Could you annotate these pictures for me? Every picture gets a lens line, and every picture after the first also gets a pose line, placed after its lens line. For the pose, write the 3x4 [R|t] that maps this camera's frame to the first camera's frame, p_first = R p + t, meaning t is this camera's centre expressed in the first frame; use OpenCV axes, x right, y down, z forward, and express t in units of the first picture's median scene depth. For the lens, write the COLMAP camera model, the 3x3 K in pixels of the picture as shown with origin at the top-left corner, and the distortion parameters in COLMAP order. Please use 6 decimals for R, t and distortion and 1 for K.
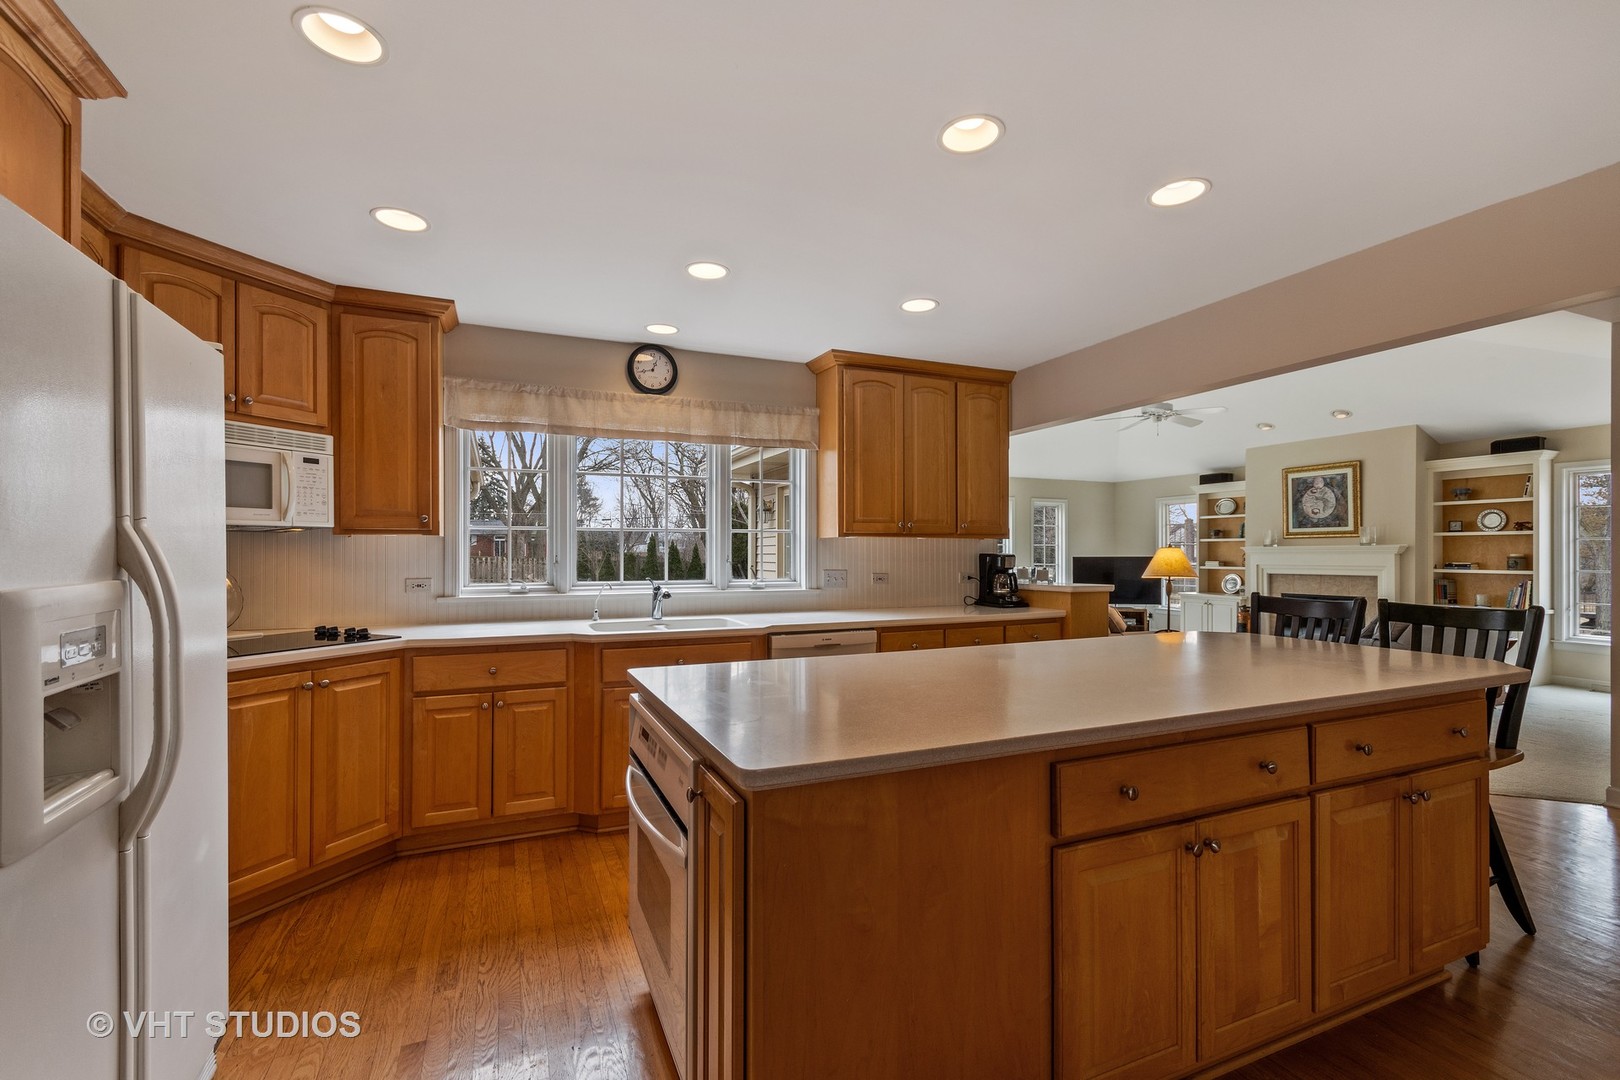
lens RADIAL K [[694.6, 0, 804.4], [0, 694.6, 552.4], [0, 0, 1]] dist [-0.001636, -0.004704]
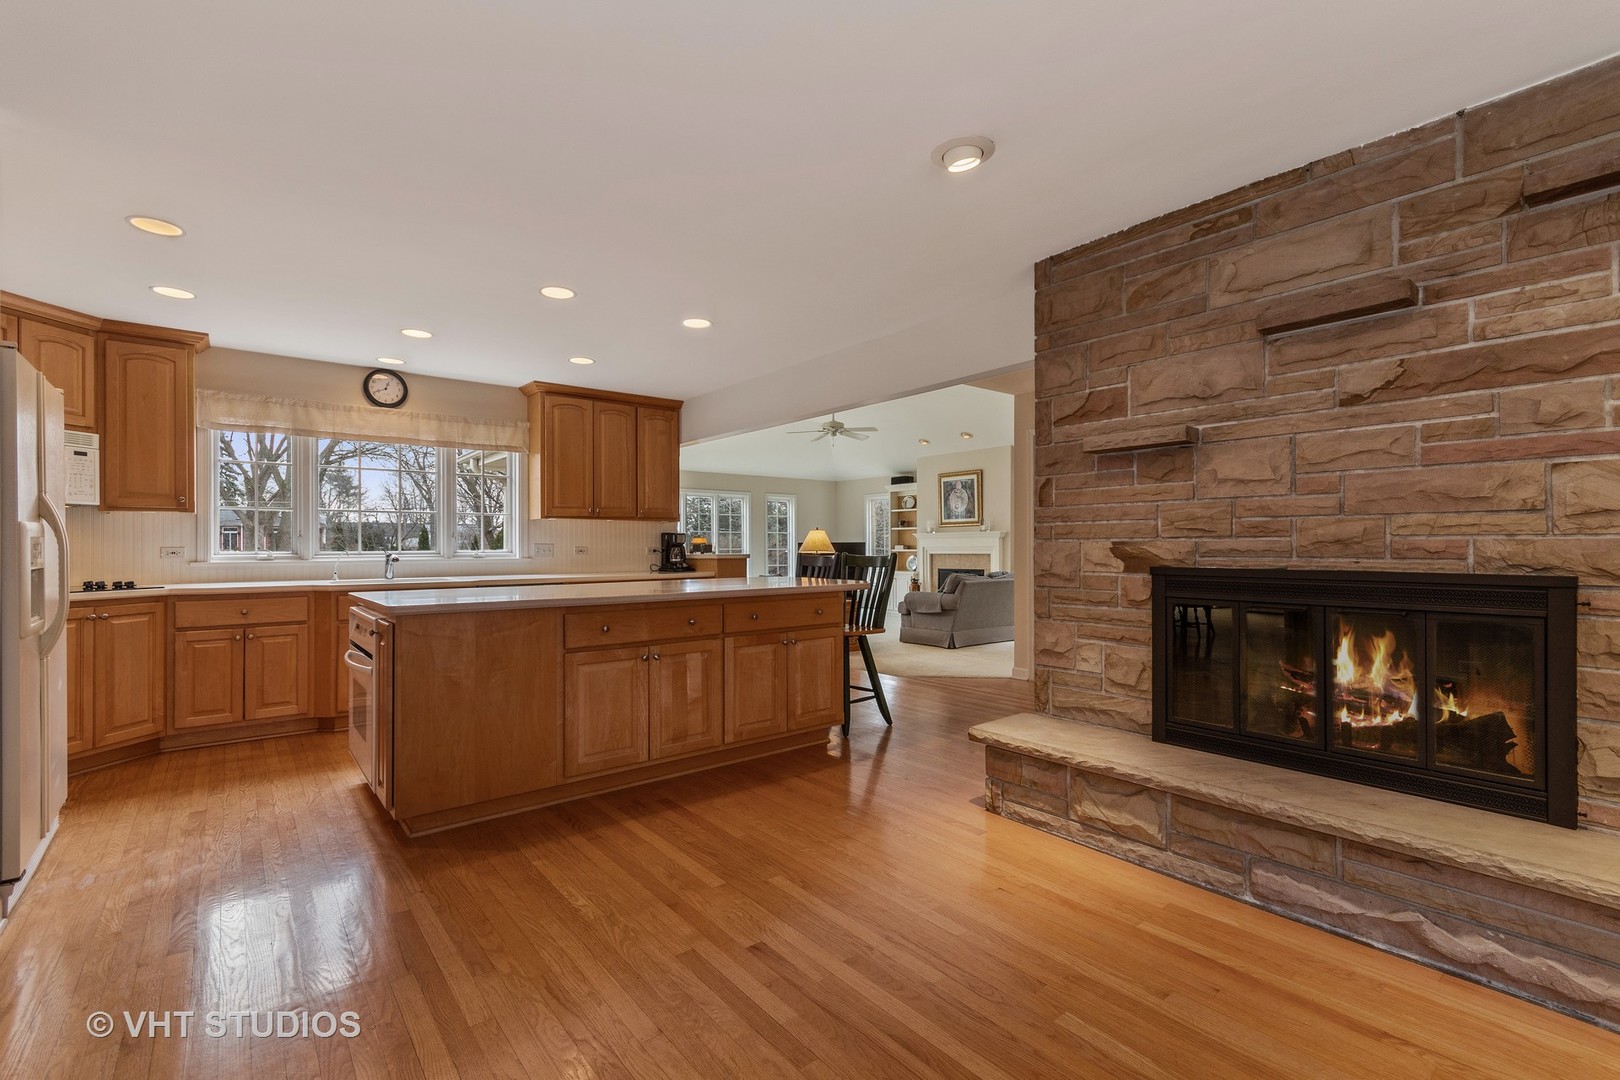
lens RADIAL K [[709.5, 0, 814.7], [0, 709.5, 545.7], [0, 0, 1]] dist [0.002466, -0.003824]
pose [[0.961630, -0.003020, 0.274333, 0.173158], [0.003798, 0.999990, -0.002304, 0.034251], [-0.274324, 0.003258, 0.961632, -0.456648]]
